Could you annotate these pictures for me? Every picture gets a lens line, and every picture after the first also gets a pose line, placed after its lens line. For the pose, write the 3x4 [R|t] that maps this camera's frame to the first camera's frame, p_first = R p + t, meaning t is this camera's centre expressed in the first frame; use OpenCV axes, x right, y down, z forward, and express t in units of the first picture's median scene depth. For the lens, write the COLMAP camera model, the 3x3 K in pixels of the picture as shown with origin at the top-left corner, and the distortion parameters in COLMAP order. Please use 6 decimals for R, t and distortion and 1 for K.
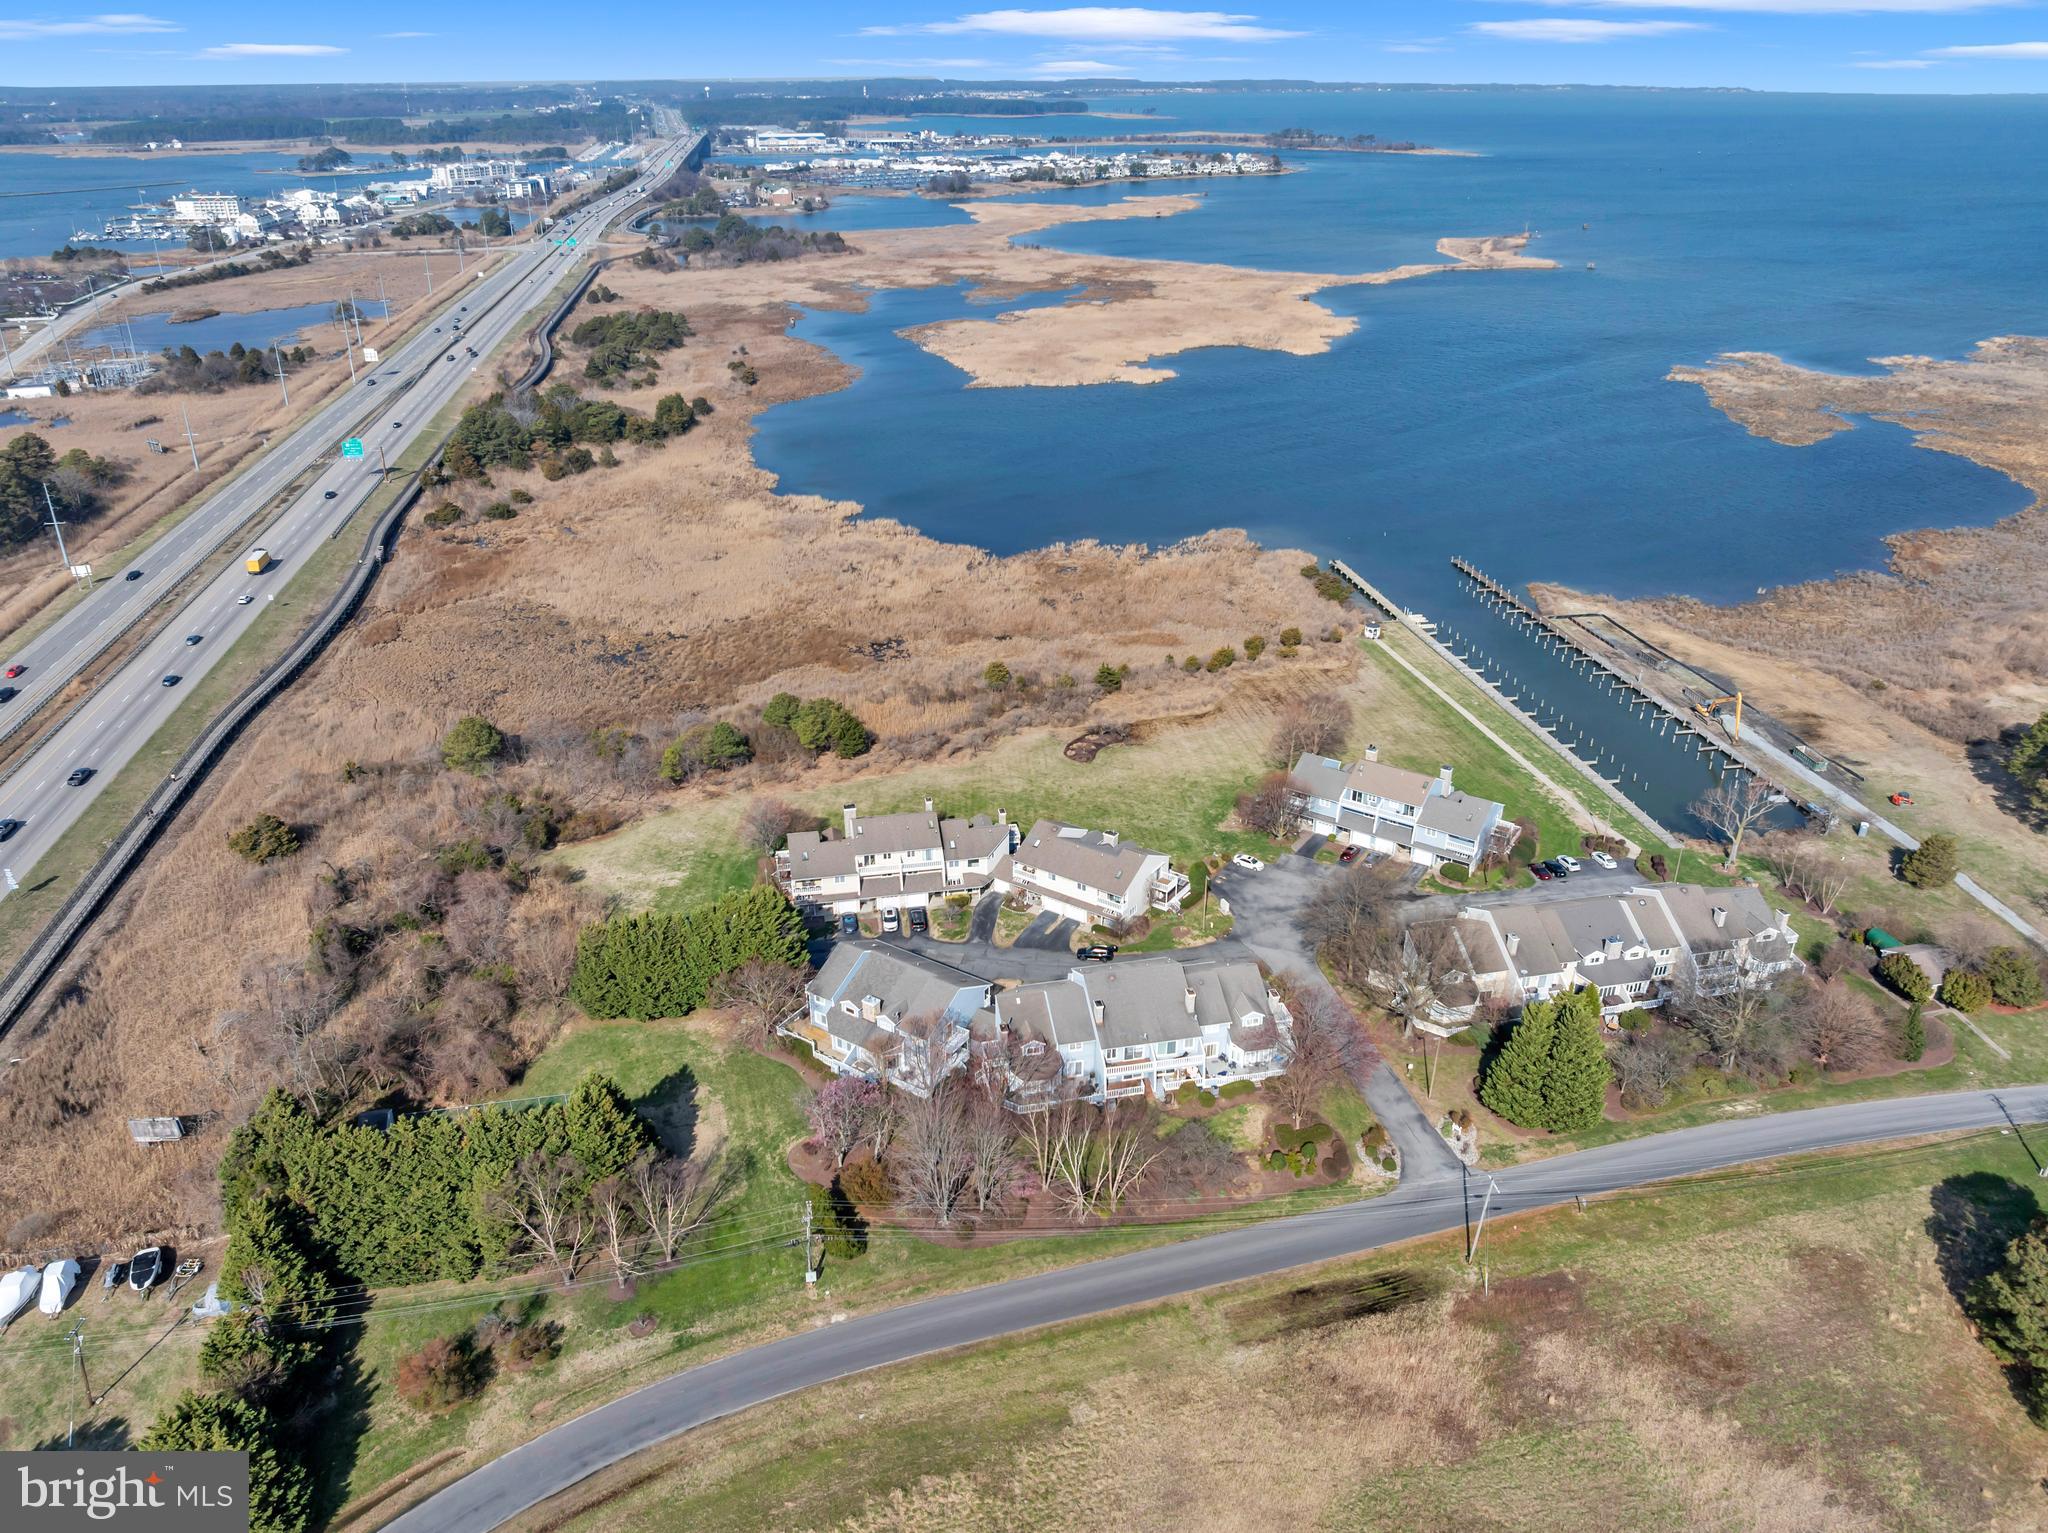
lens RADIAL K [[1444.5, 0, 1011.9], [0, 1444.5, 750.9], [0, 0, 1]] dist [-0.050045, 0.016665]
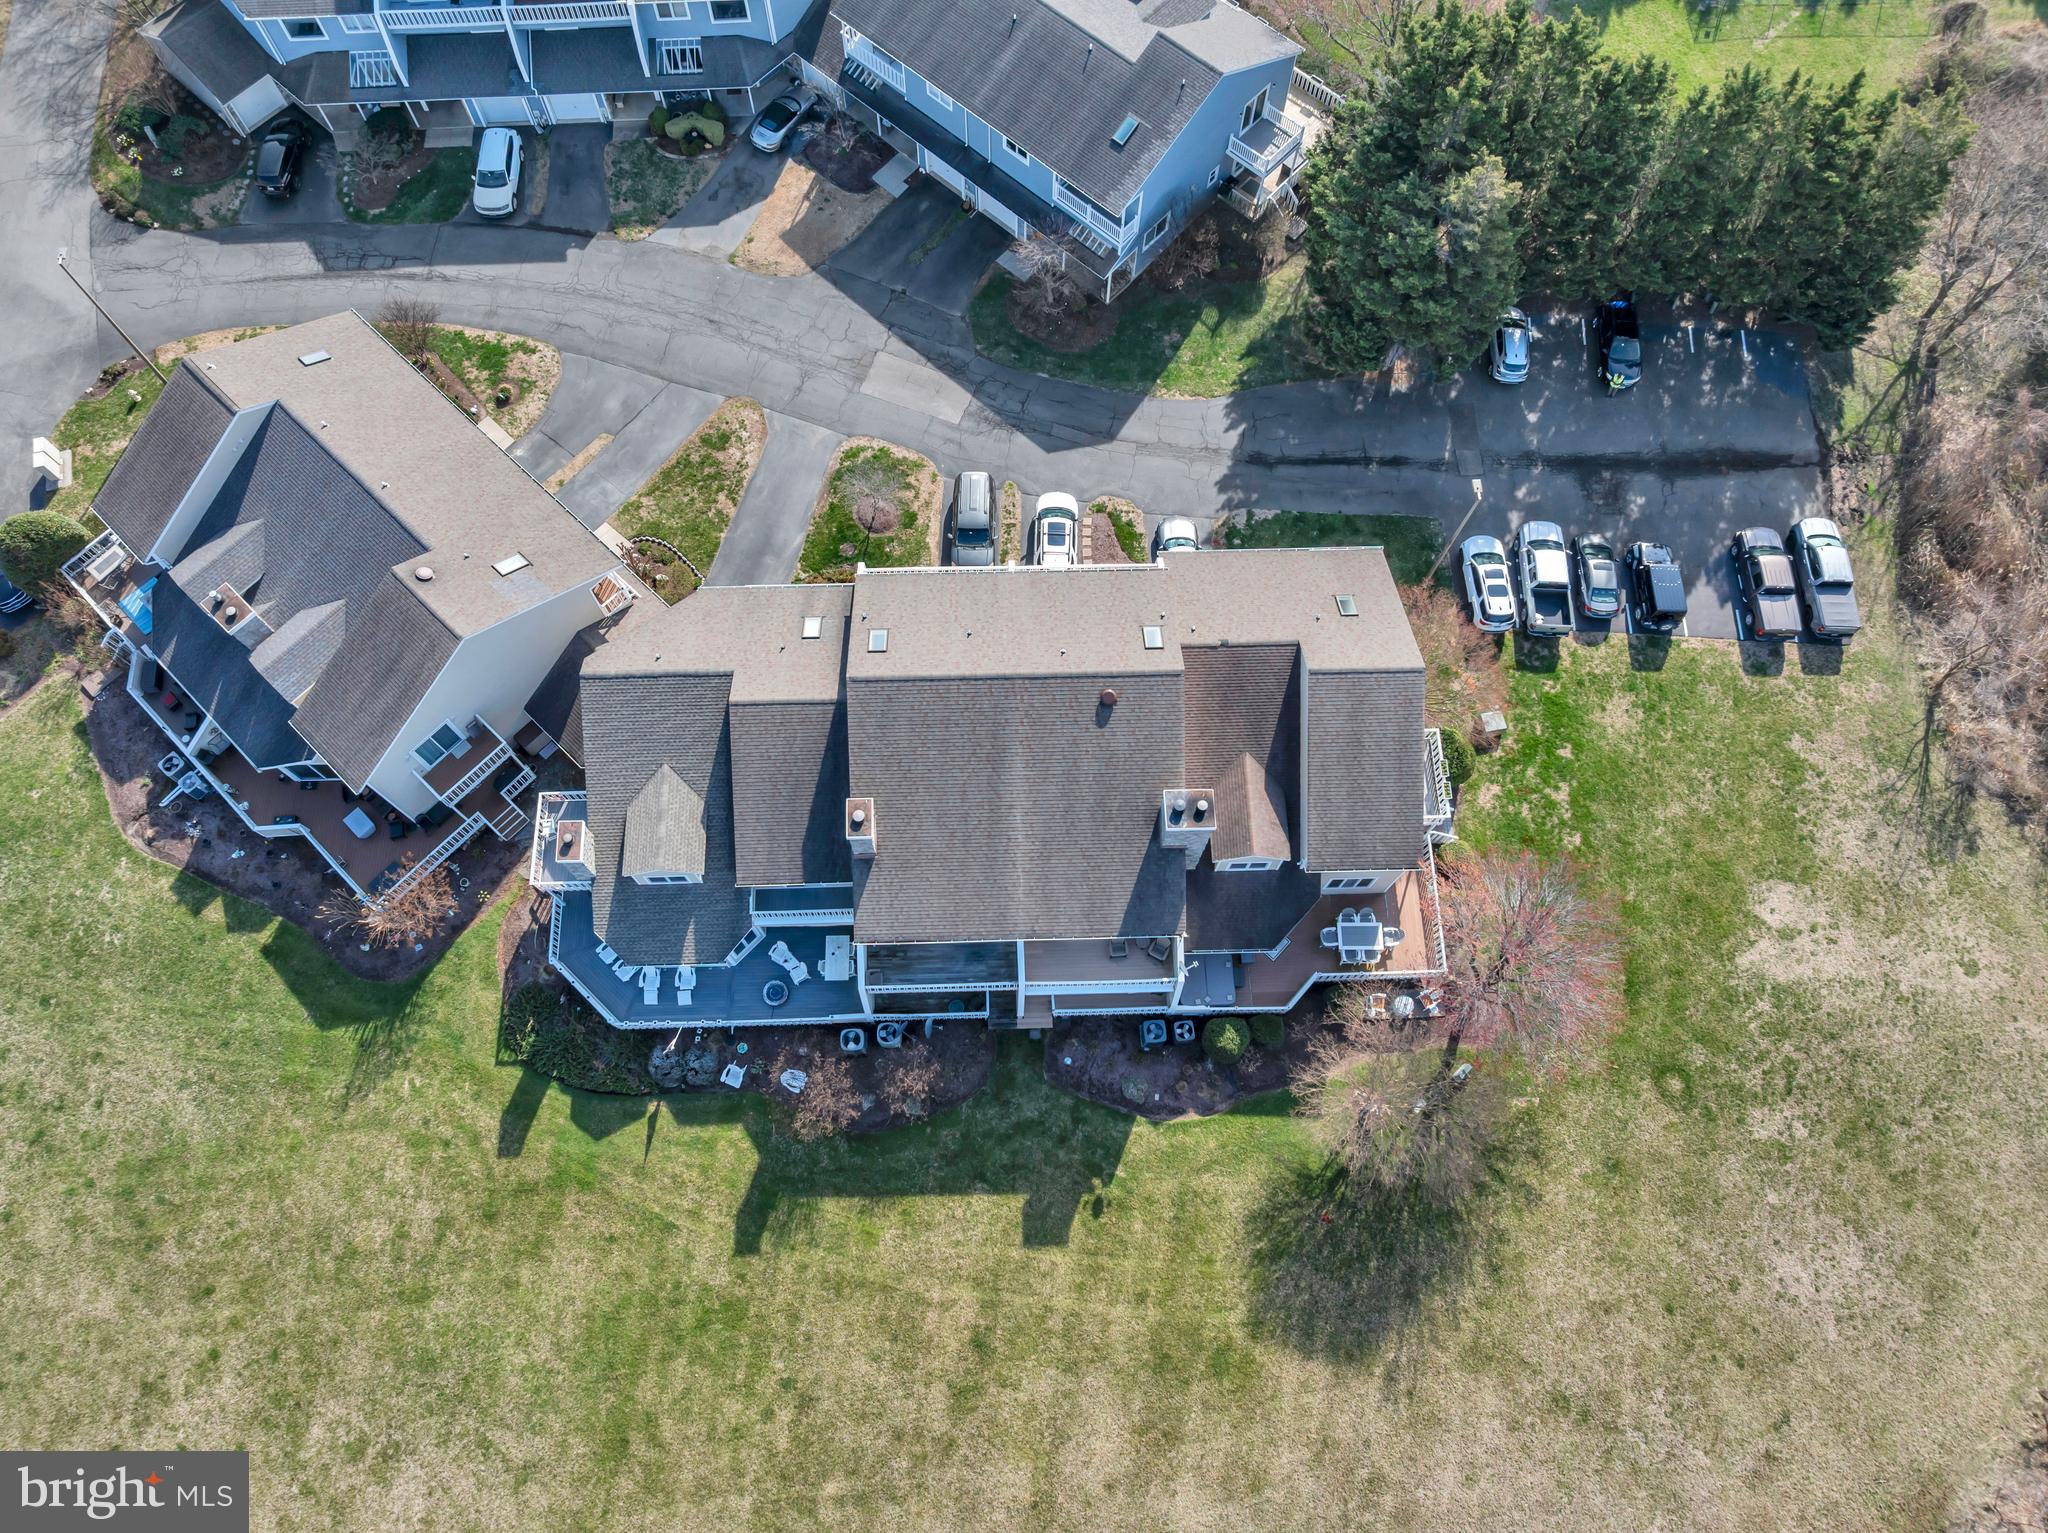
lens RADIAL K [[1444.5, 0, 1031.1], [0, 1444.5, 757.5], [0, 0, 1]] dist [-0.050045, 0.016665]
pose [[-0.988491, -0.145400, 0.041763, -0.081599], [0.054547, -0.085073, 0.994881, -0.172736], [-0.141103, 0.985709, 0.092025, 0.834603]]
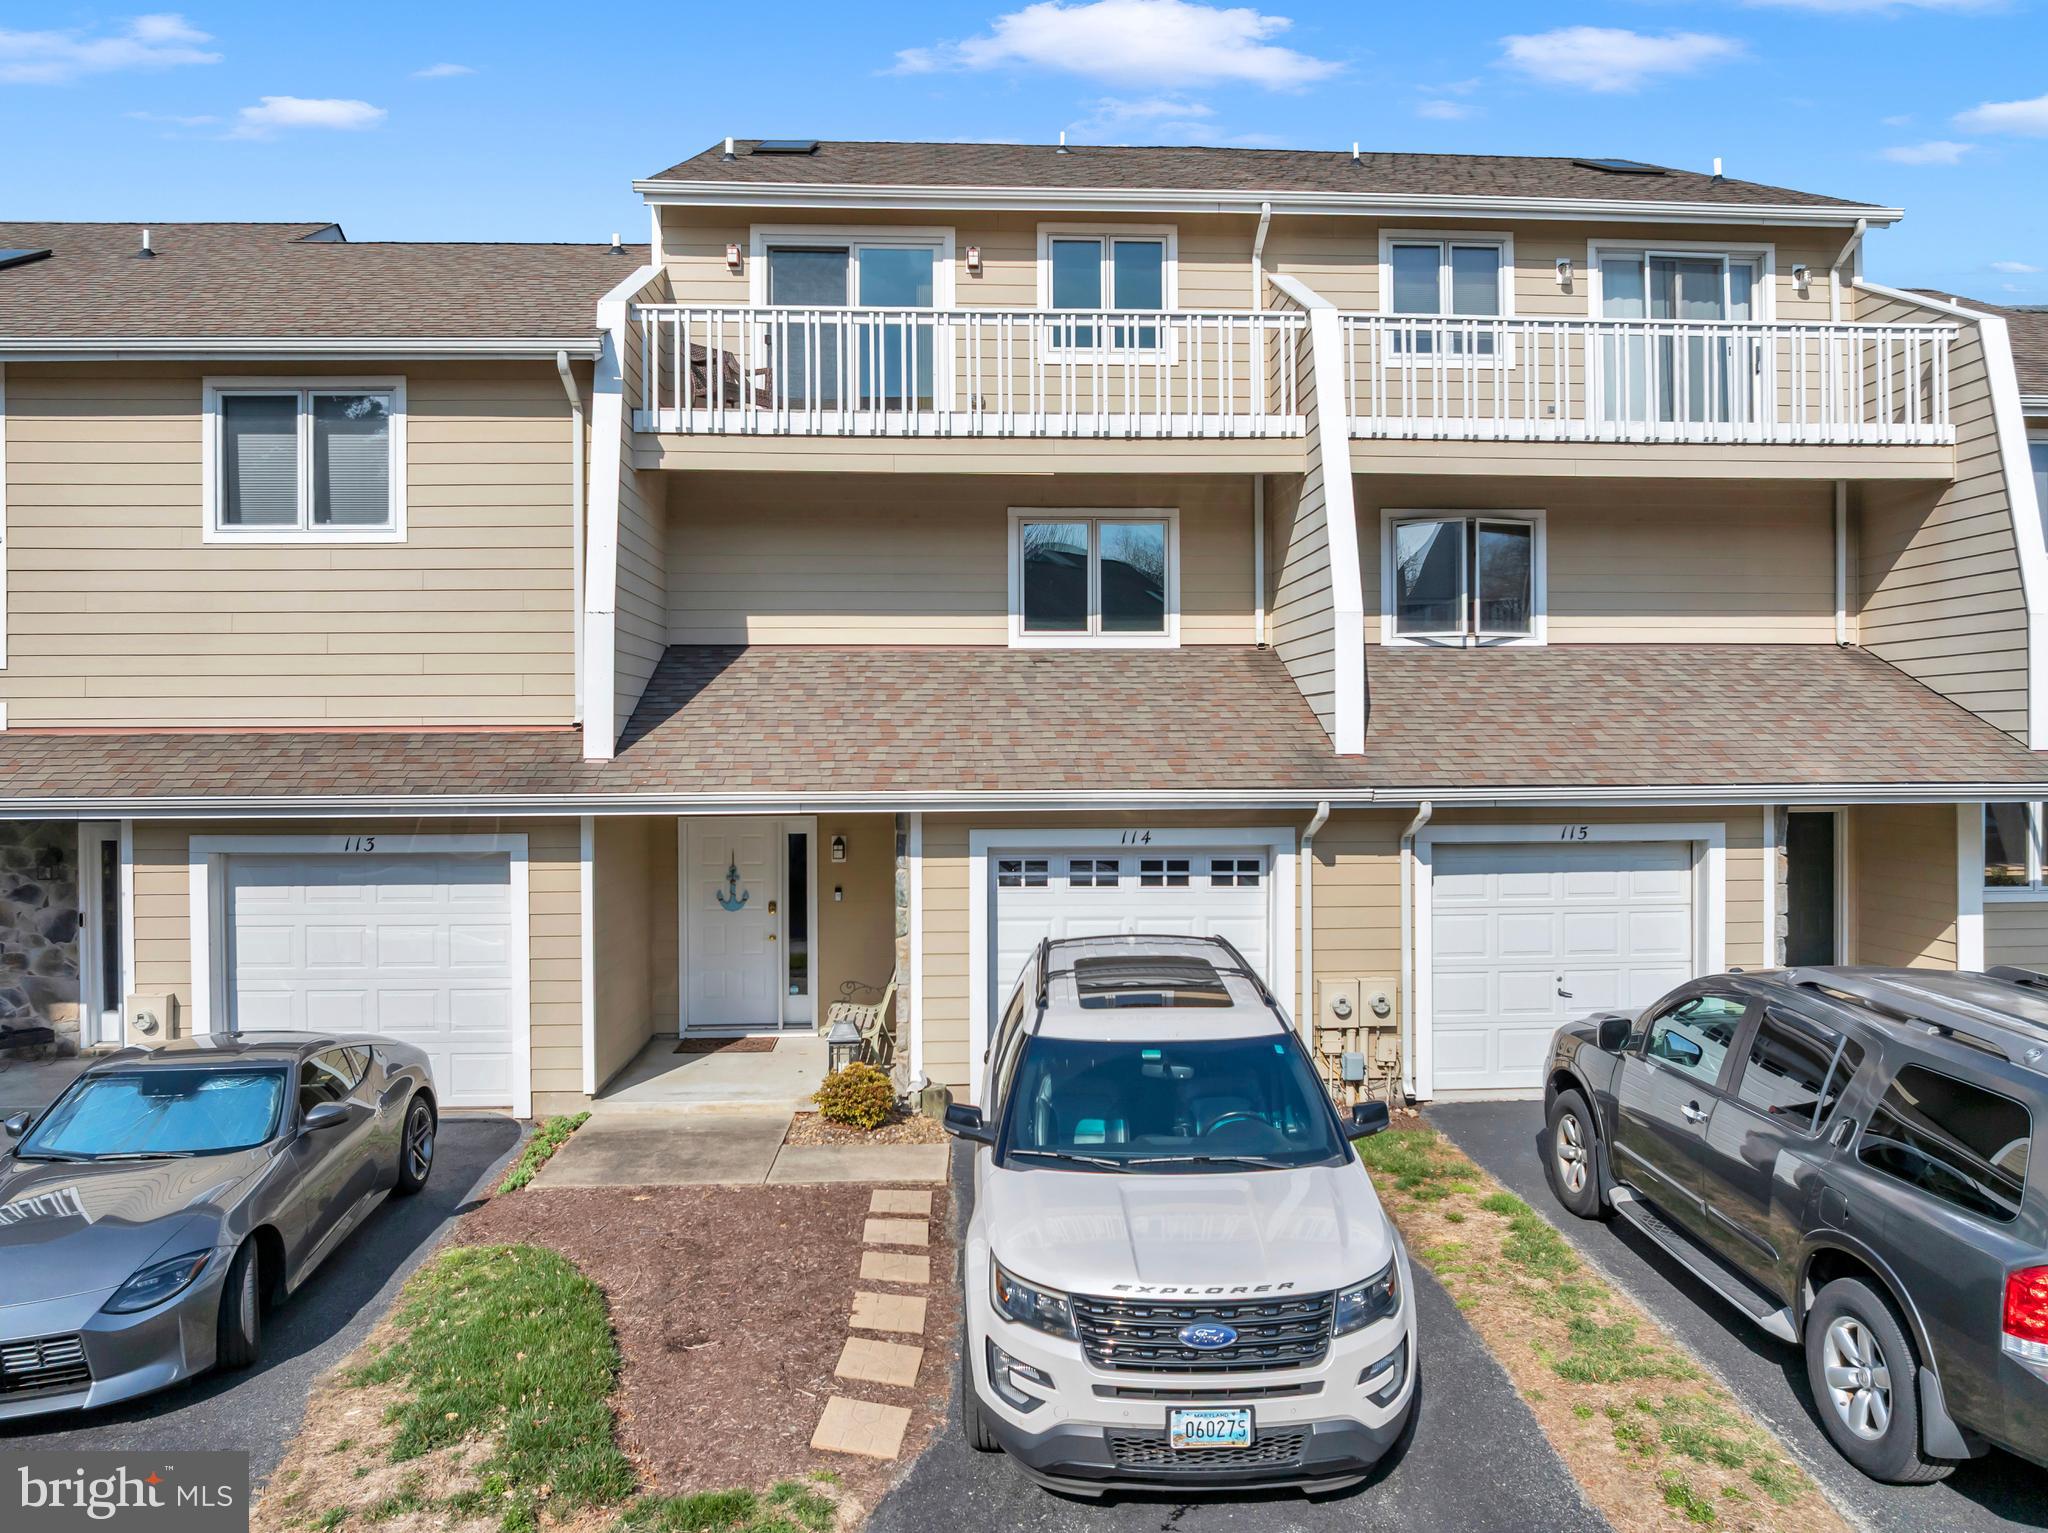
lens RADIAL K [[1444.5, 0, 1021.1], [0, 1444.5, 761.9], [0, 0, 1]] dist [-0.050045, 0.016665]
pose [[0.992256, 0.001187, -0.124204, -0.068075], [-0.053441, 0.906749, -0.418271, 0.101094], [0.112125, 0.421669, 0.899790, 0.785626]]
